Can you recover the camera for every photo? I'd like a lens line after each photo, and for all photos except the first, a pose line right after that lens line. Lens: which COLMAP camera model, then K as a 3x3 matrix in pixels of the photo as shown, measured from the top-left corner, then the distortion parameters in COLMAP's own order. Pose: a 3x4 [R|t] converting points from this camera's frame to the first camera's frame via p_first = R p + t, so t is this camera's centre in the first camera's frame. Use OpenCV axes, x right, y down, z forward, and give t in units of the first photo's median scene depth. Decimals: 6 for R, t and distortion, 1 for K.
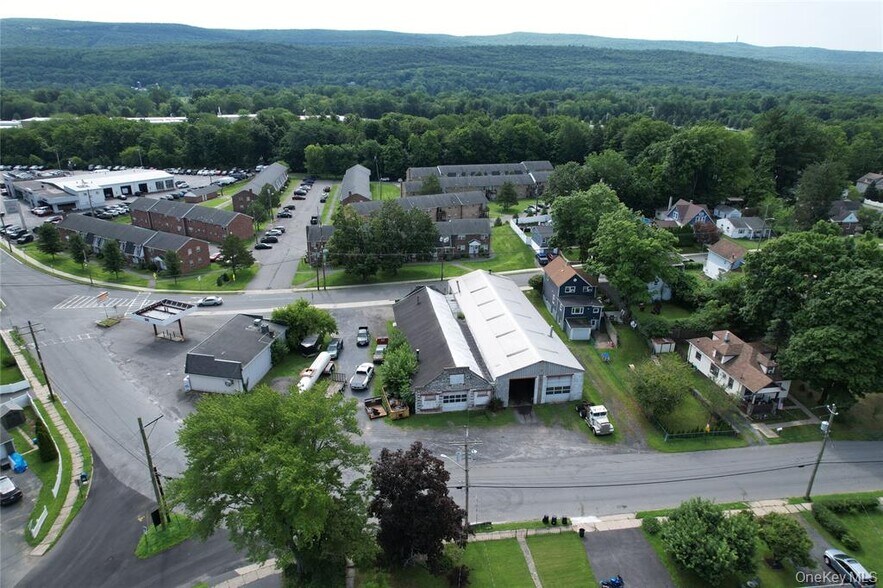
lens RADIAL K [[561.7, 0, 445.6], [0, 561.7, 301.8], [0, 0, 1]] dist [-0.081428, 0.072357]
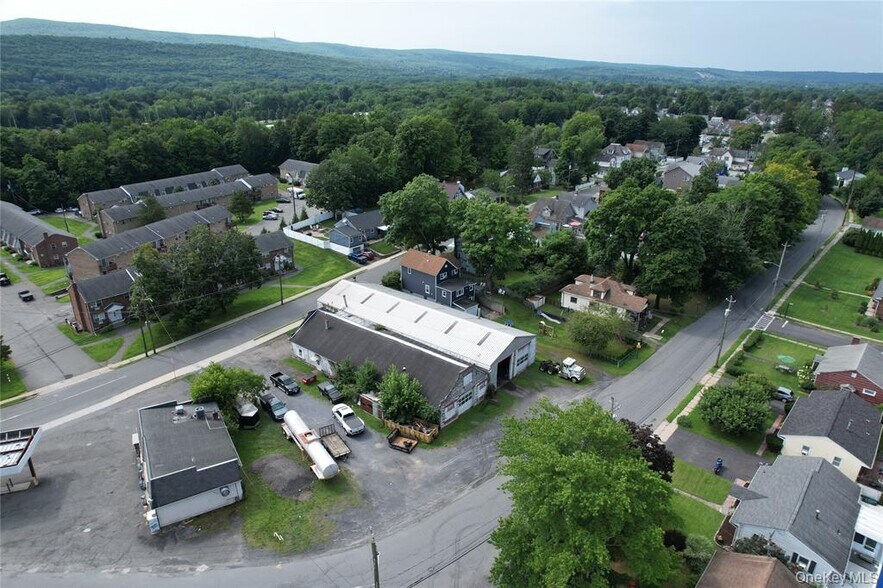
lens RADIAL K [[561.7, 0, 445.6], [0, 561.7, 301.8], [0, 0, 1]] dist [-0.081428, 0.072357]
pose [[0.749110, -0.257238, 0.610461, -0.319349], [0.251999, 0.962902, 0.096517, -0.055666], [-0.612642, 0.081533, 0.786144, 0.121770]]
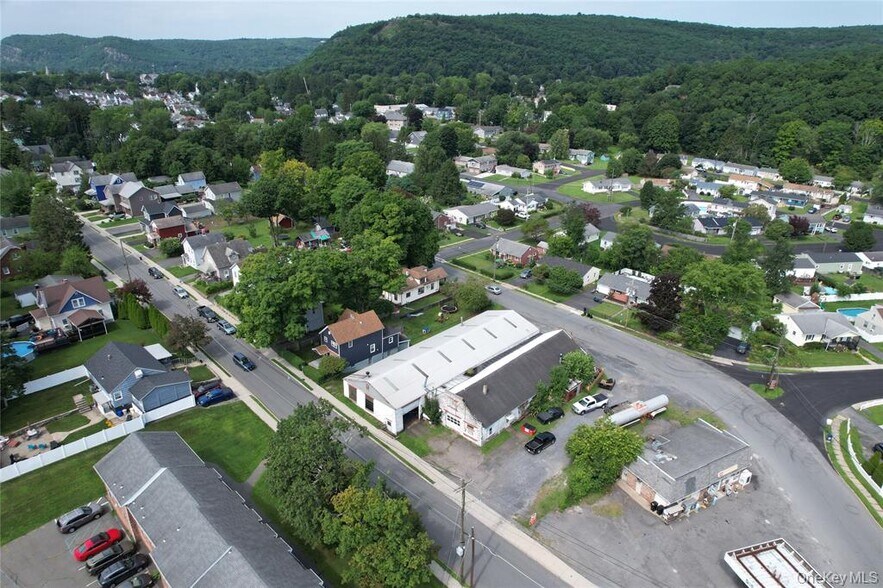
lens RADIAL K [[561.7, 0, 445.6], [0, 561.7, 301.8], [0, 0, 1]] dist [-0.081428, 0.072357]
pose [[-0.613600, -0.332796, 0.716060, -0.428695], [0.277744, 0.757929, 0.590256, -0.465014], [-0.739157, 0.561063, -0.372633, 0.925942]]
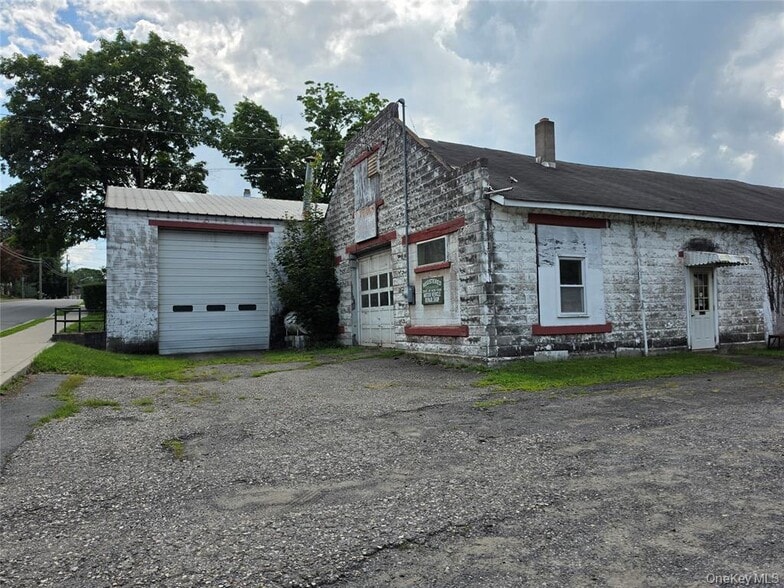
lens RADIAL K [[534.4, 0, 392.0], [0, 534.4, 294.0], [0, 0, 1]] dist [0.095374, -0.136606]
pose [[-0.306876, 0.033030, 0.951176, -0.137859], [0.375549, 0.922507, 0.089128, 0.004012], [-0.874523, 0.384564, -0.295500, 0.790612]]
